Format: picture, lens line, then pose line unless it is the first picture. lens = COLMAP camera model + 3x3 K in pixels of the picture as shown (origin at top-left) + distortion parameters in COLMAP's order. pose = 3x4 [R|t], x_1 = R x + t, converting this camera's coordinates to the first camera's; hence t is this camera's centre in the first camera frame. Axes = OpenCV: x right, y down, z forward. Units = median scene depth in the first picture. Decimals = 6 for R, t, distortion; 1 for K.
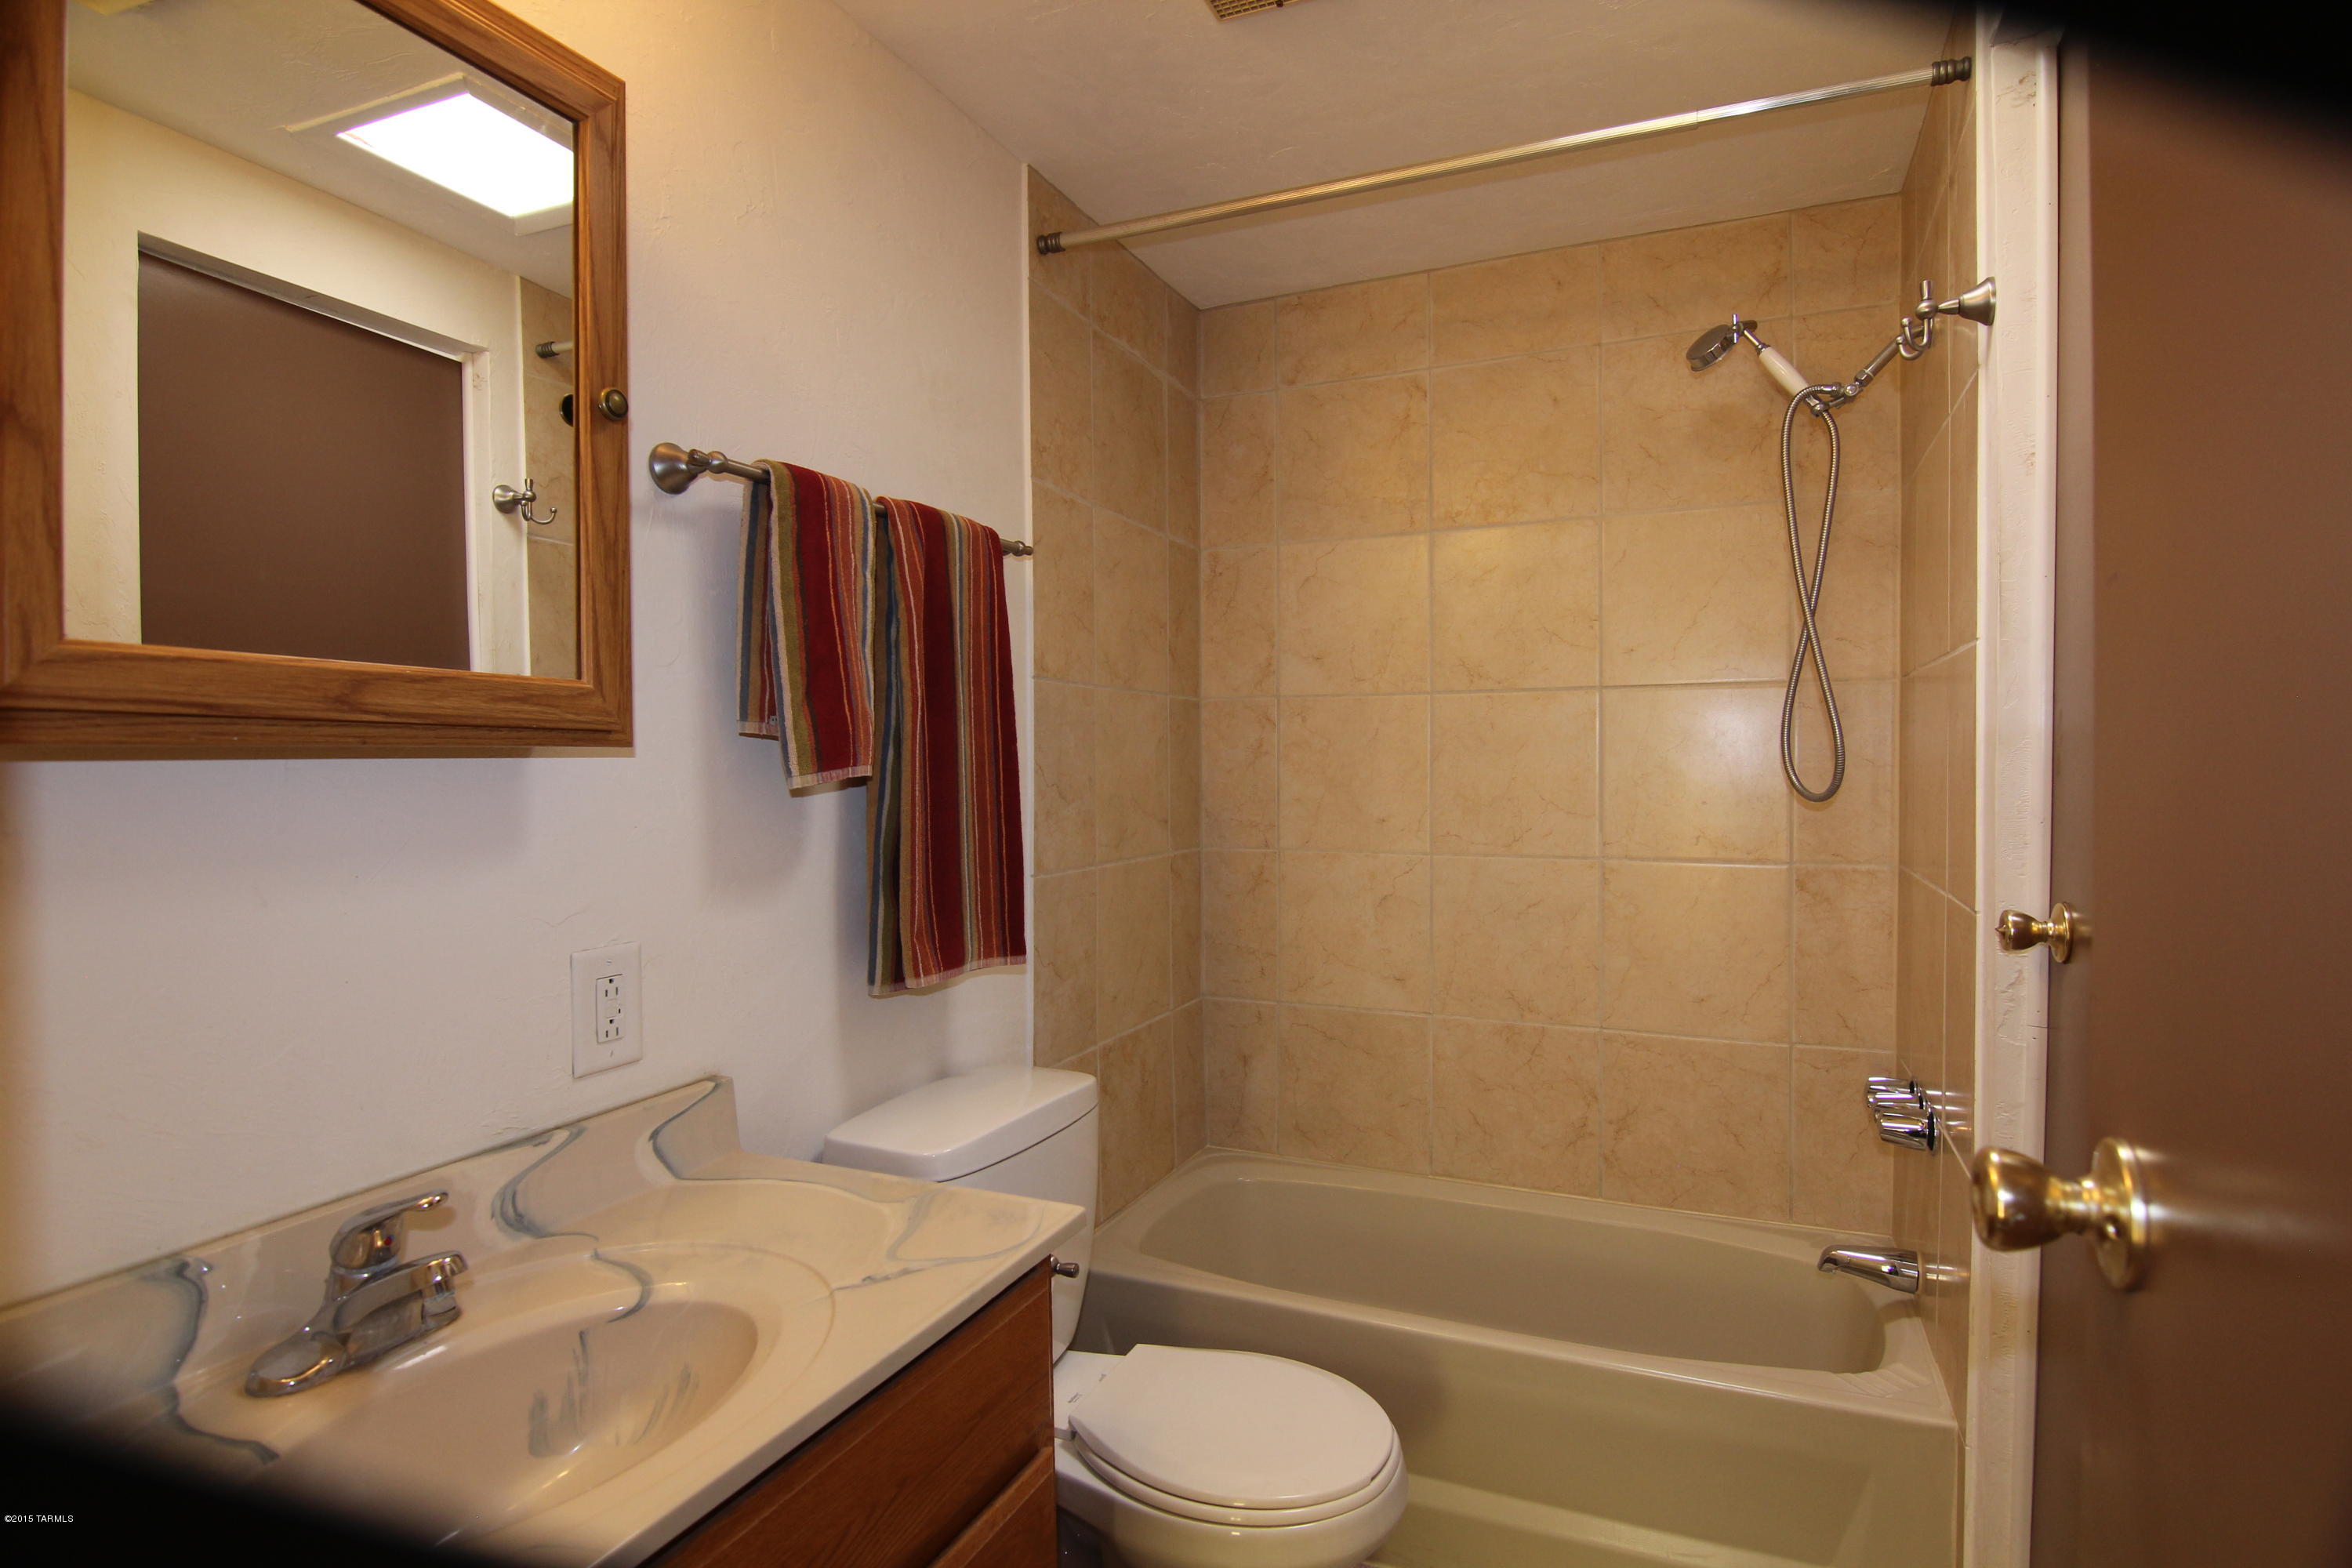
lens RADIAL K [[1194.4, 0, 1187.2], [0, 1194.4, 778.9], [0, 0, 1]] dist [-0.004277, -0.012703]
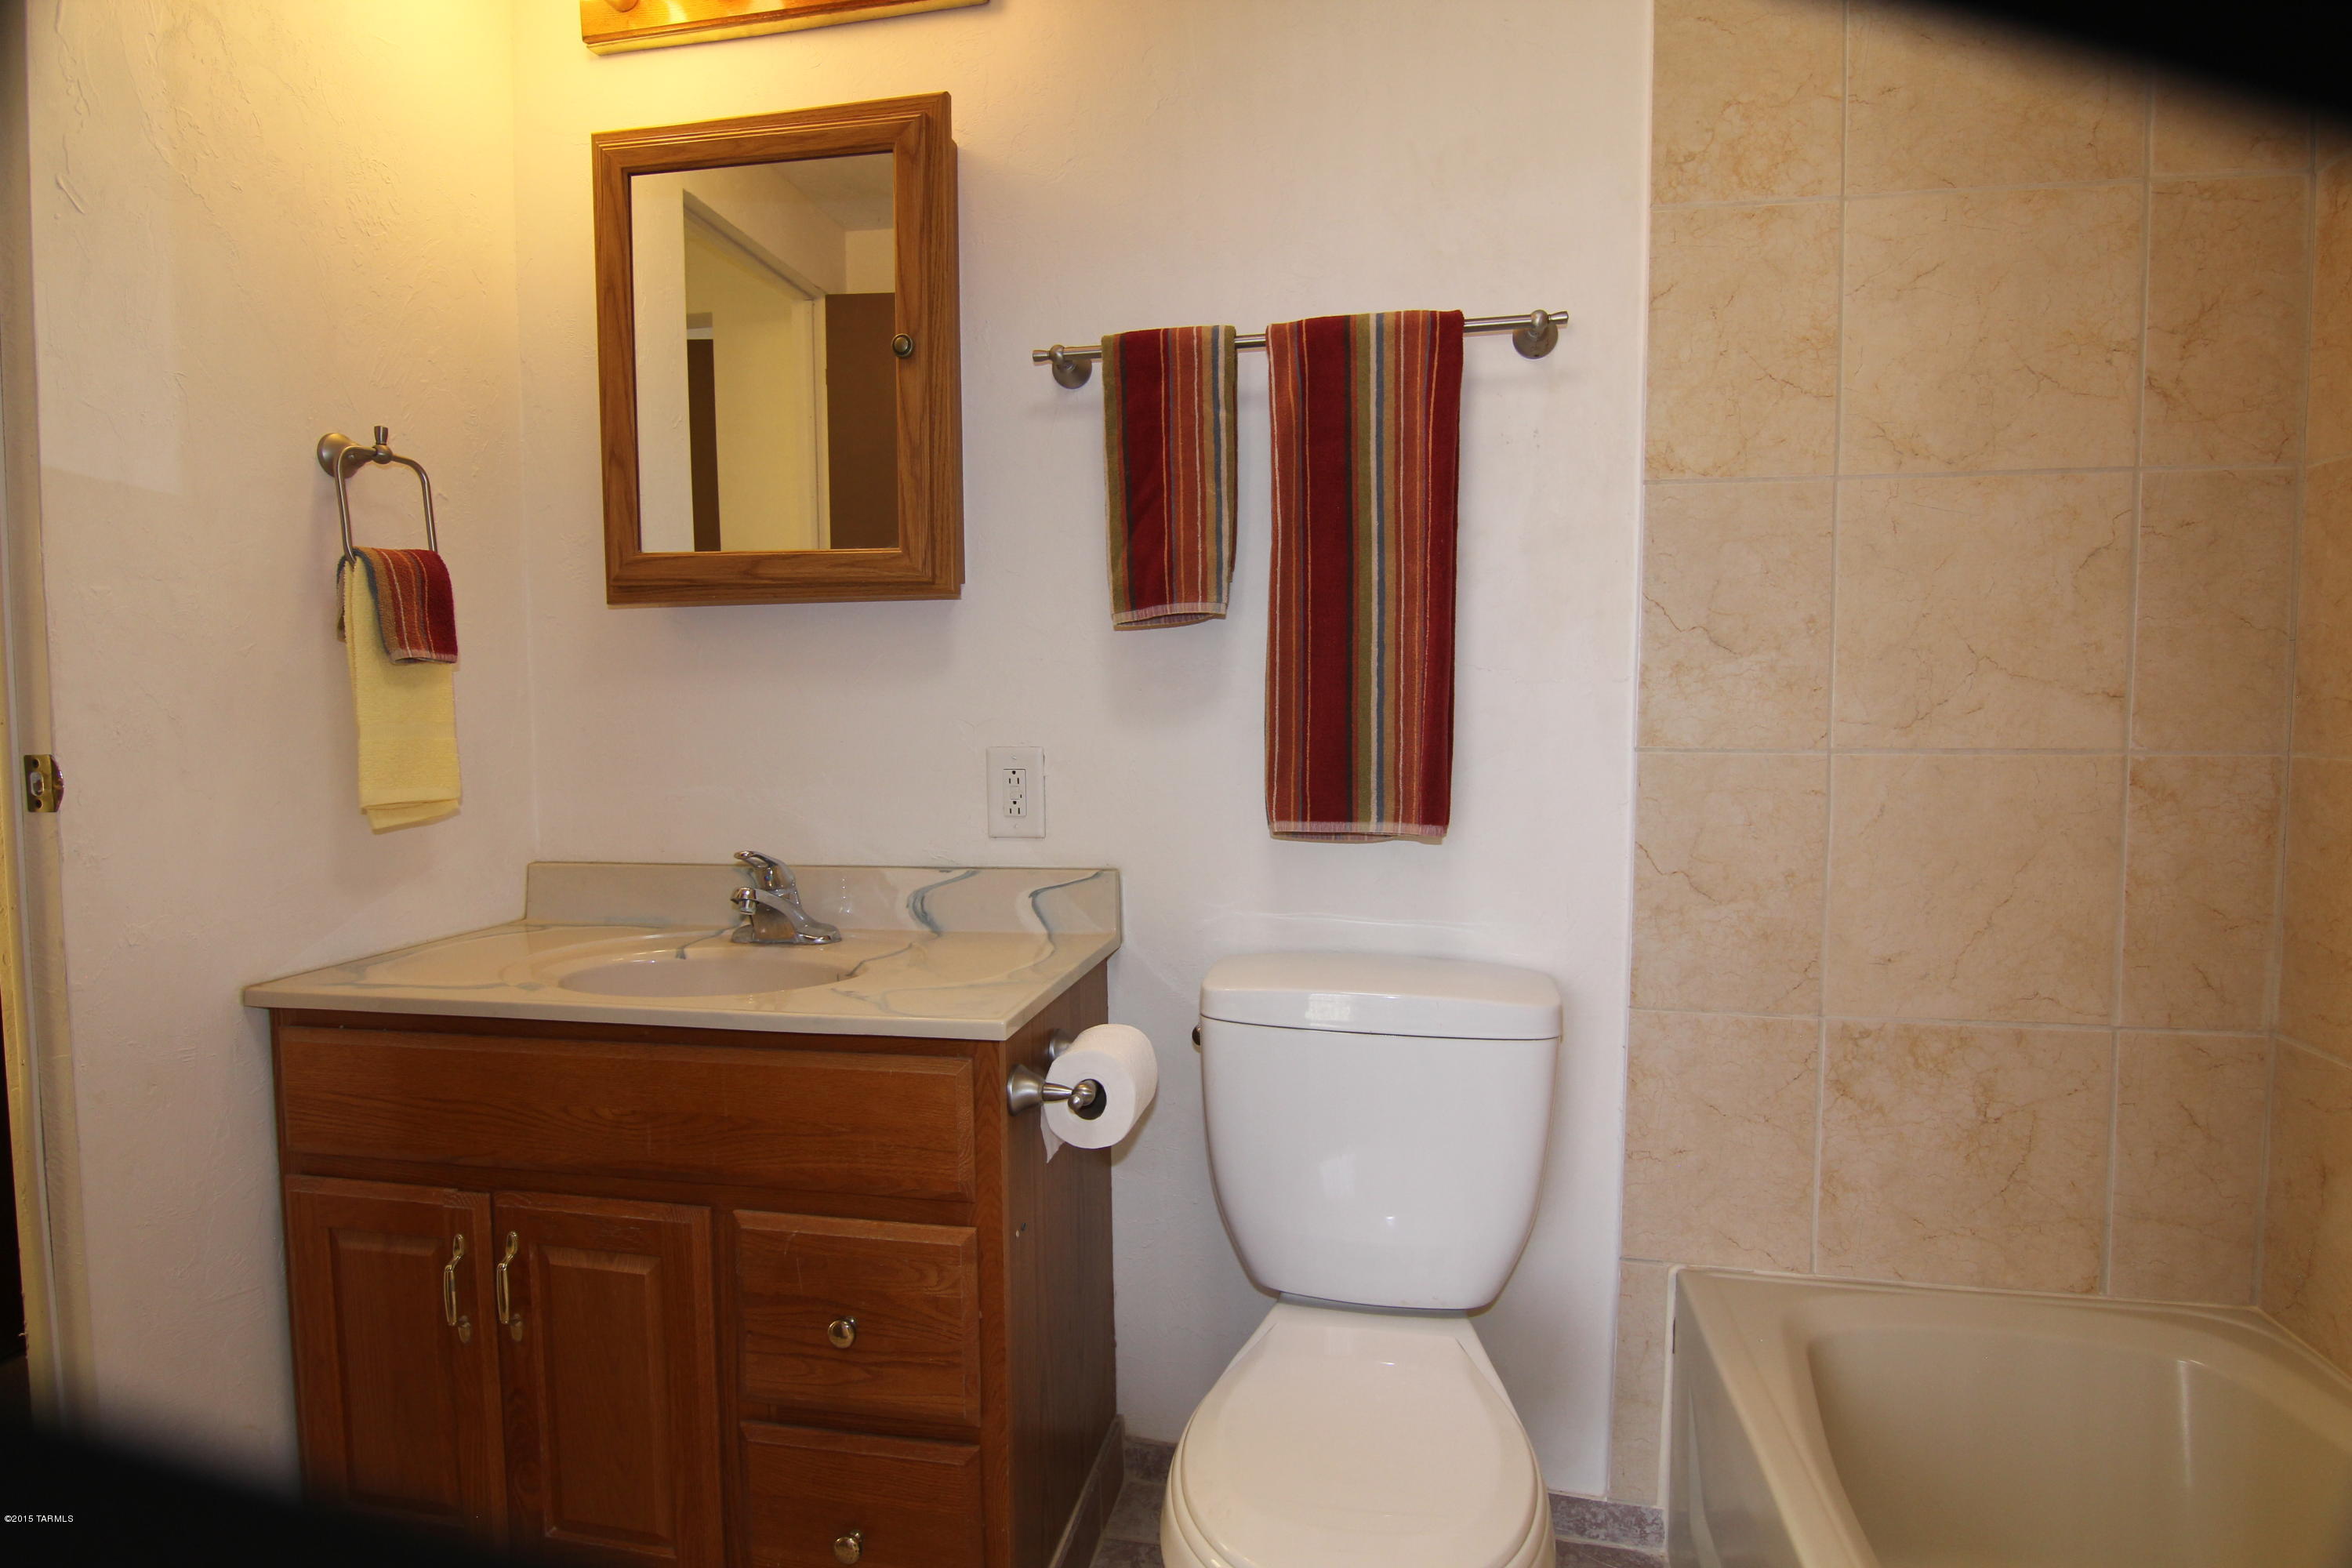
lens RADIAL K [[1194.4, 0, 1187.2], [0, 1194.4, 778.9], [0, 0, 1]] dist [-0.004277, -0.012703]
pose [[0.221069, 0.069725, -0.972763, 0.855973], [-0.010073, 0.997551, 0.069213, 0.079818], [0.975206, -0.005502, 0.221230, 0.874439]]
